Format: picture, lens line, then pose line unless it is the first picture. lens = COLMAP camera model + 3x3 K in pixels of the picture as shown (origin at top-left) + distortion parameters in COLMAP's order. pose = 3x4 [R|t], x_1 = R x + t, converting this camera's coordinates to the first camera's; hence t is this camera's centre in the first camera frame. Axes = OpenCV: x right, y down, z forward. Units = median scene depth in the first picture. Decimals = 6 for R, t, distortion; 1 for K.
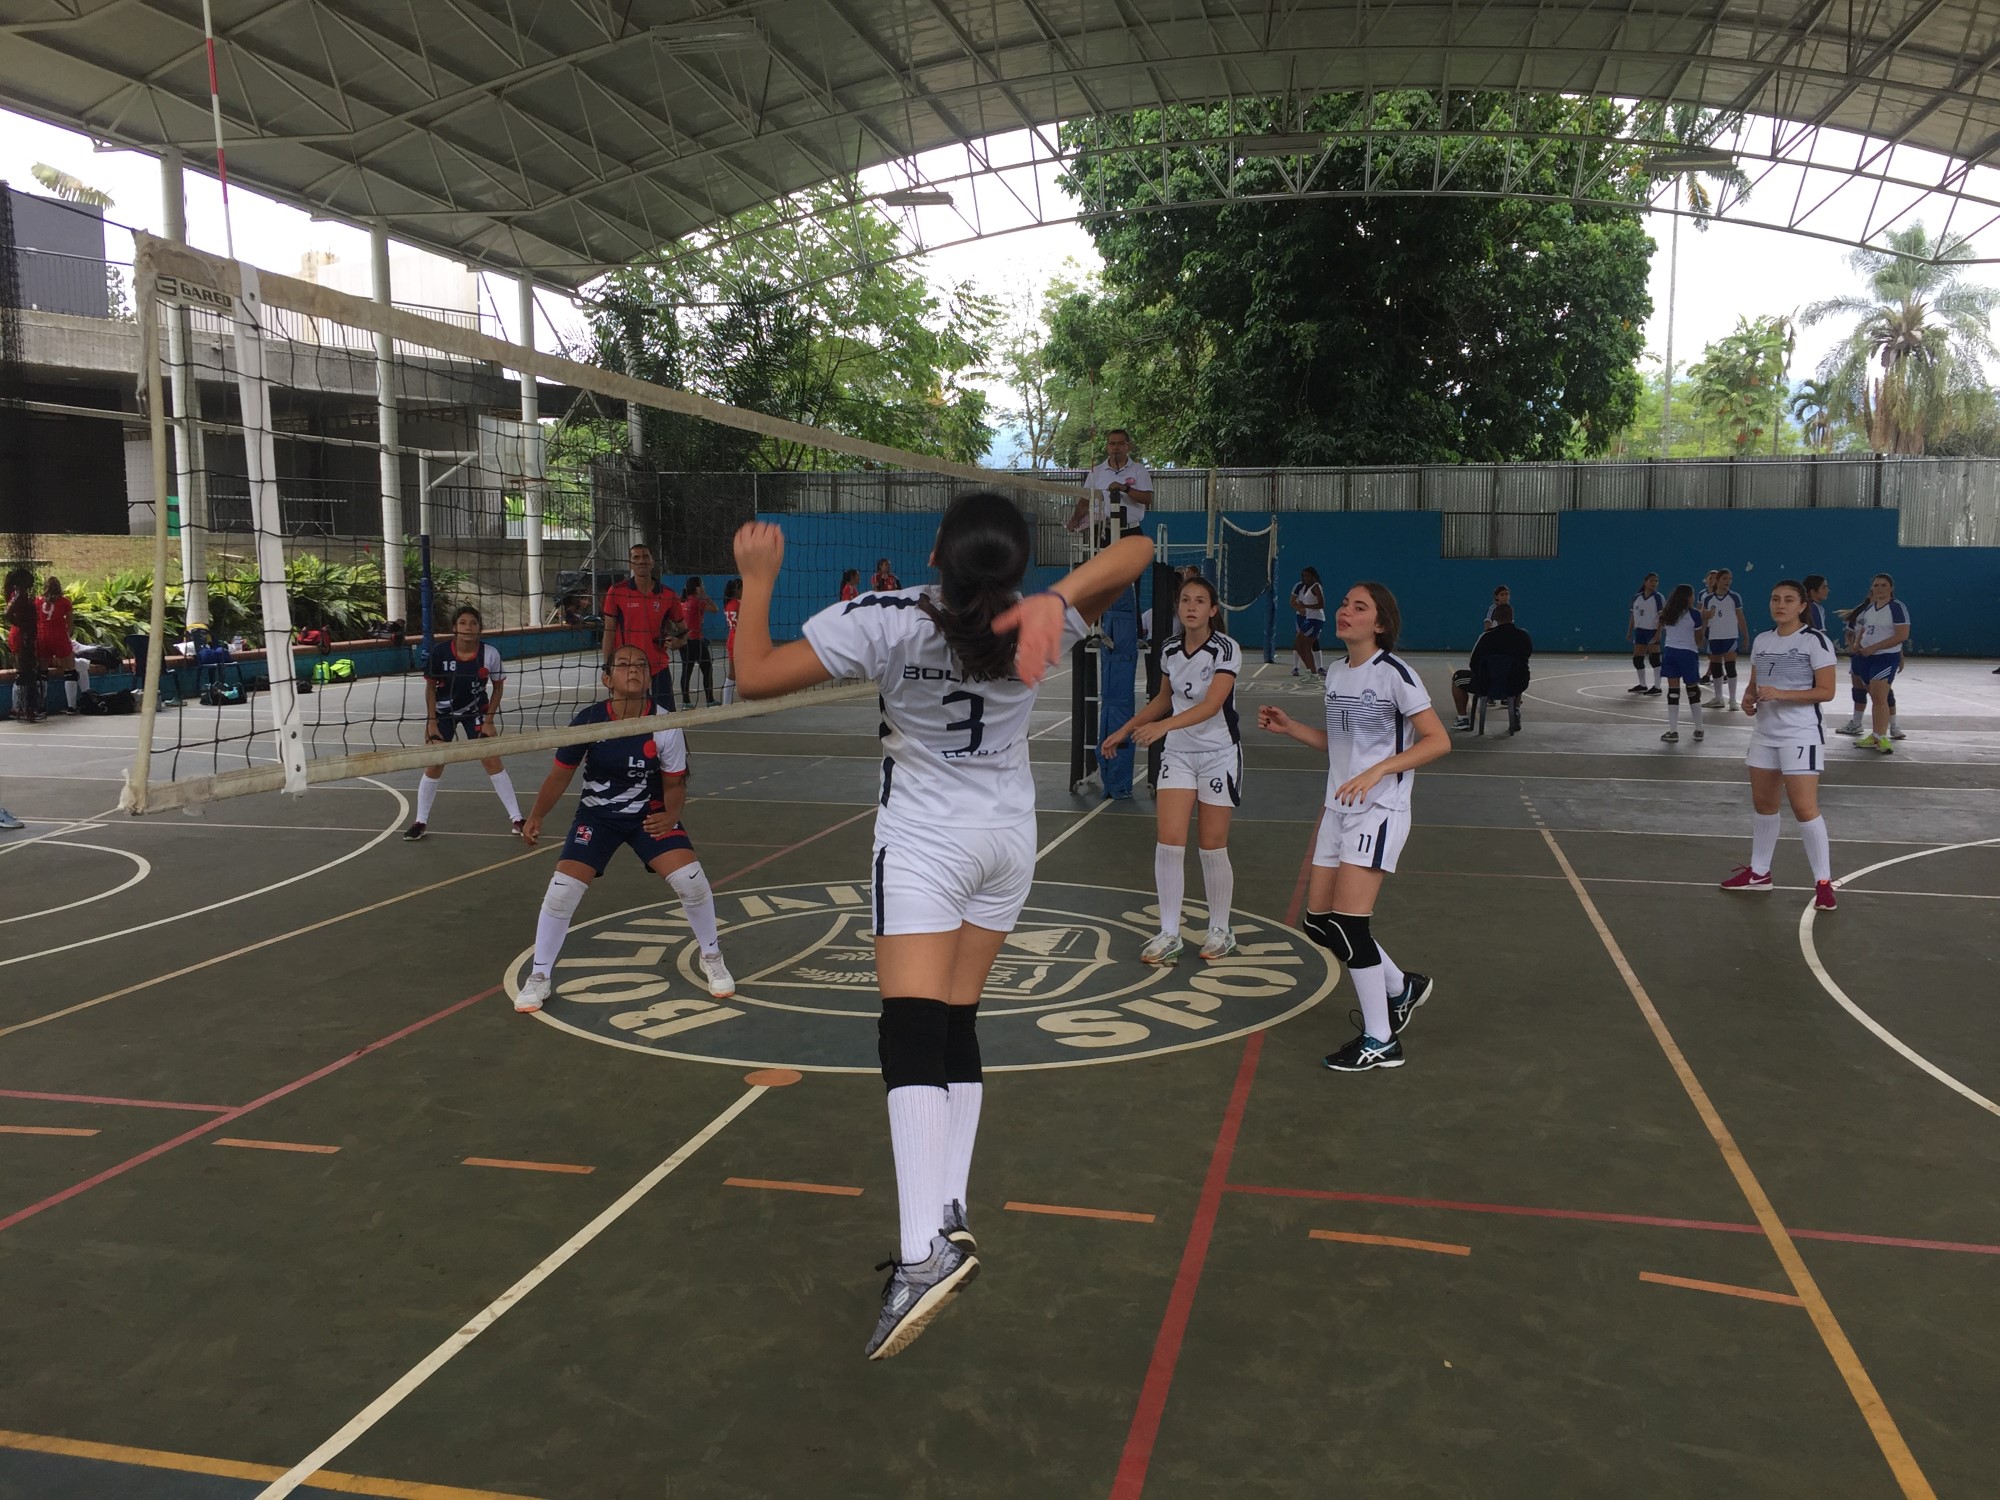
lens RADIAL K [[1724.0, 0, 1000.0], [0, 1724.0, 750.0], [0, 0, 1]] dist [0.074726, -0.092881]
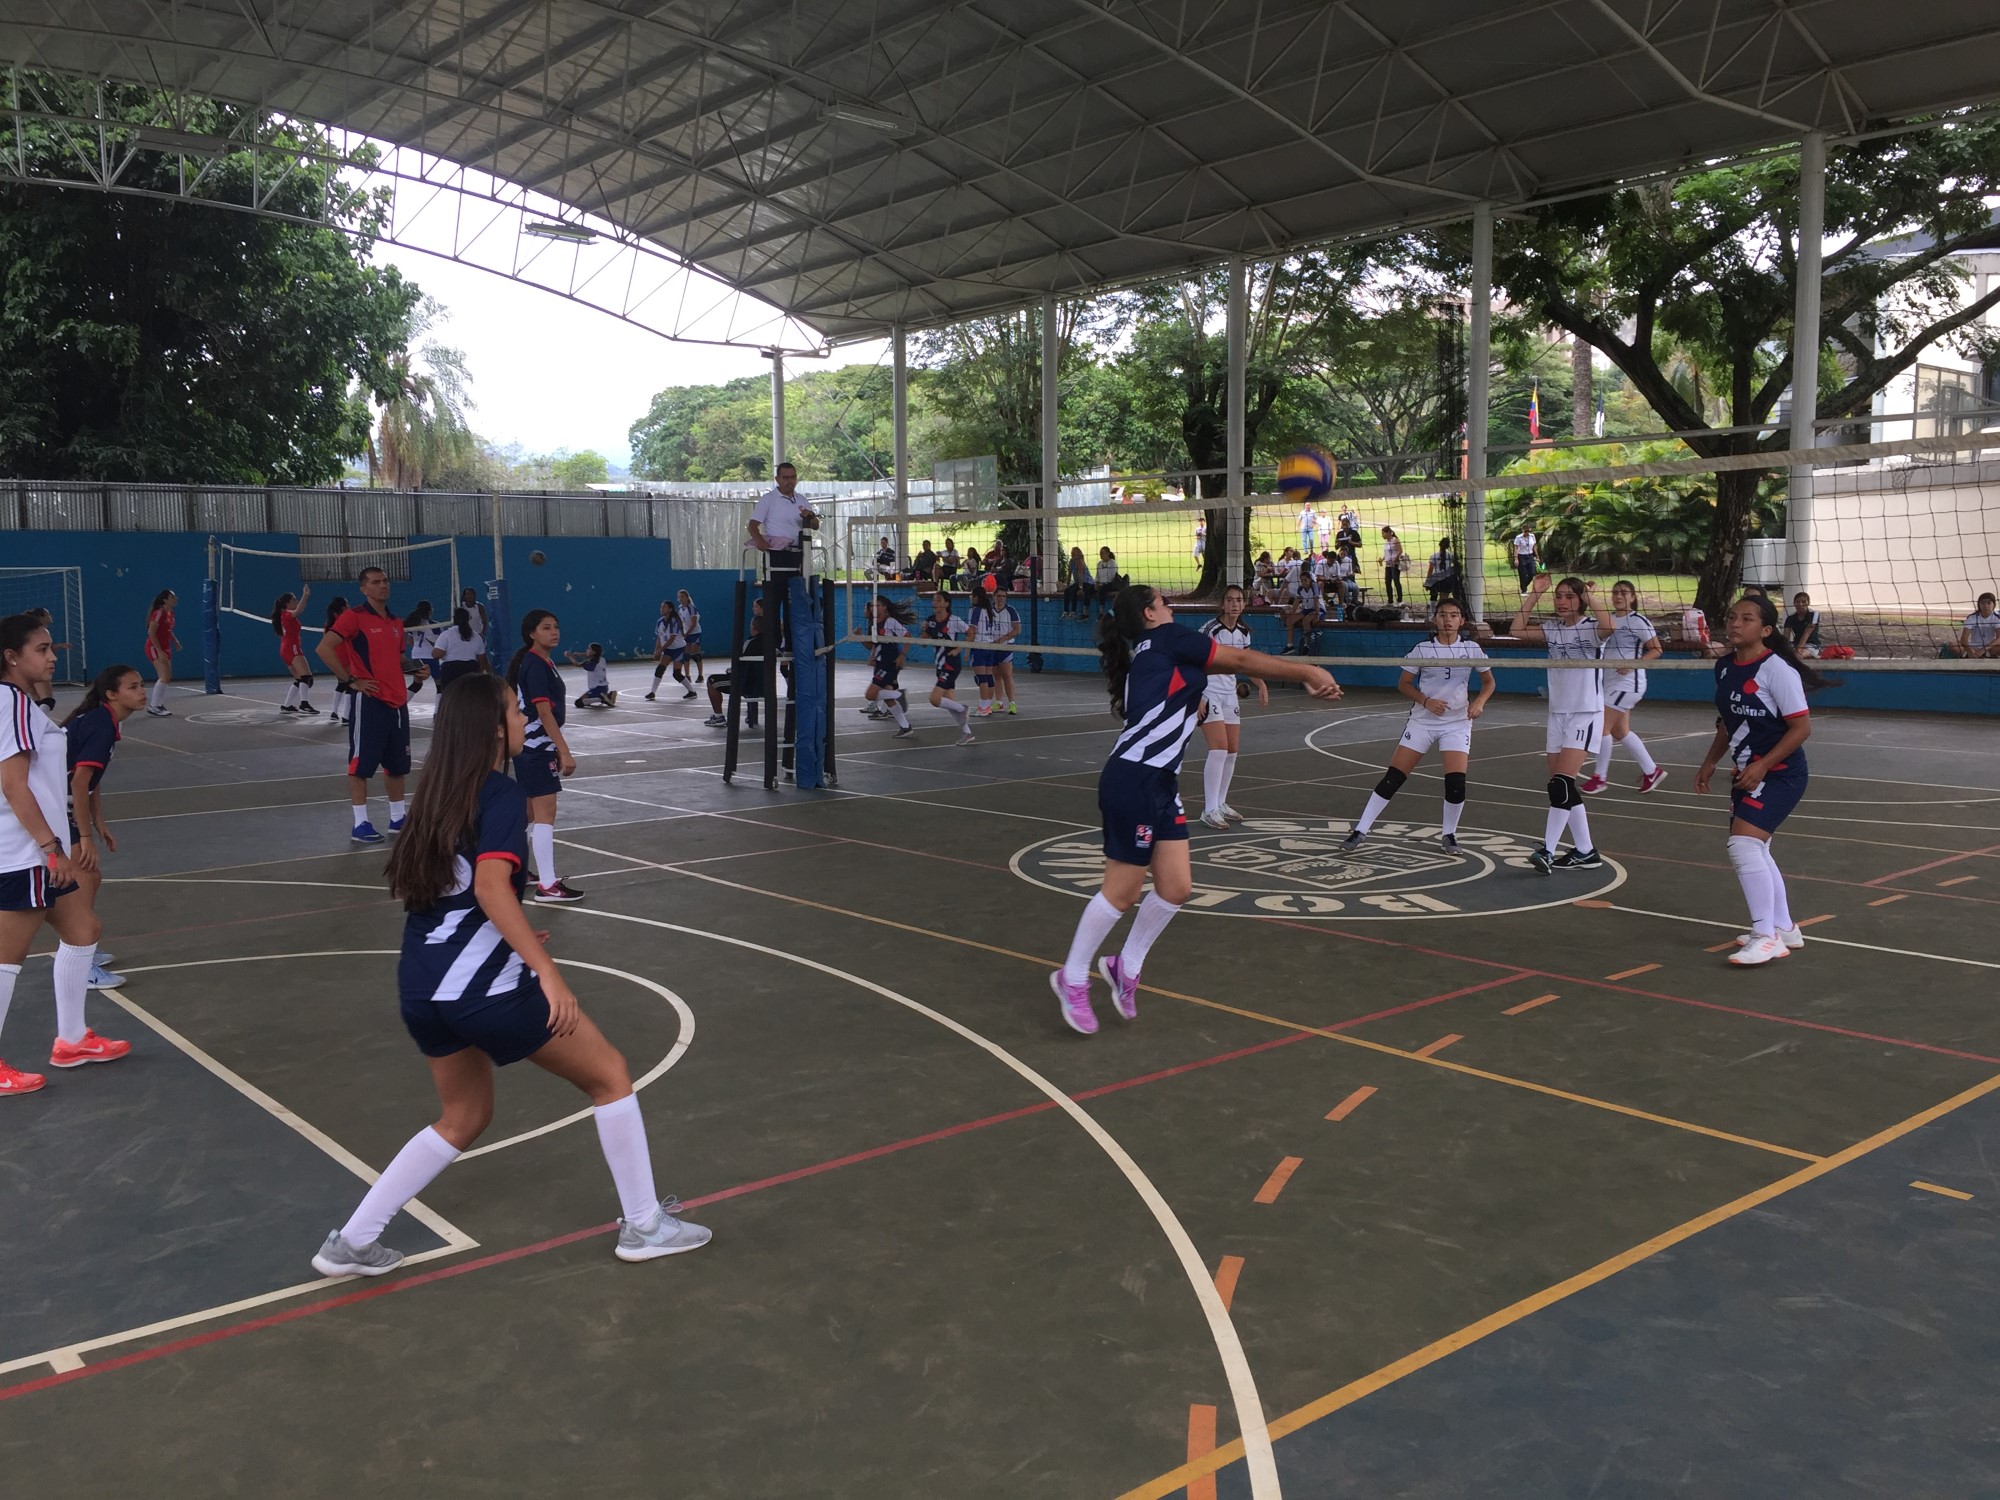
lens RADIAL K [[1724.0, 0, 1000.0], [0, 1724.0, 750.0], [0, 0, 1]] dist [0.074726, -0.092881]
pose [[0.605587, -0.085356, 0.791188, -0.303384], [0.096128, 0.994797, 0.033745, -0.009428], [-0.789952, 0.055620, 0.610641, 0.079264]]
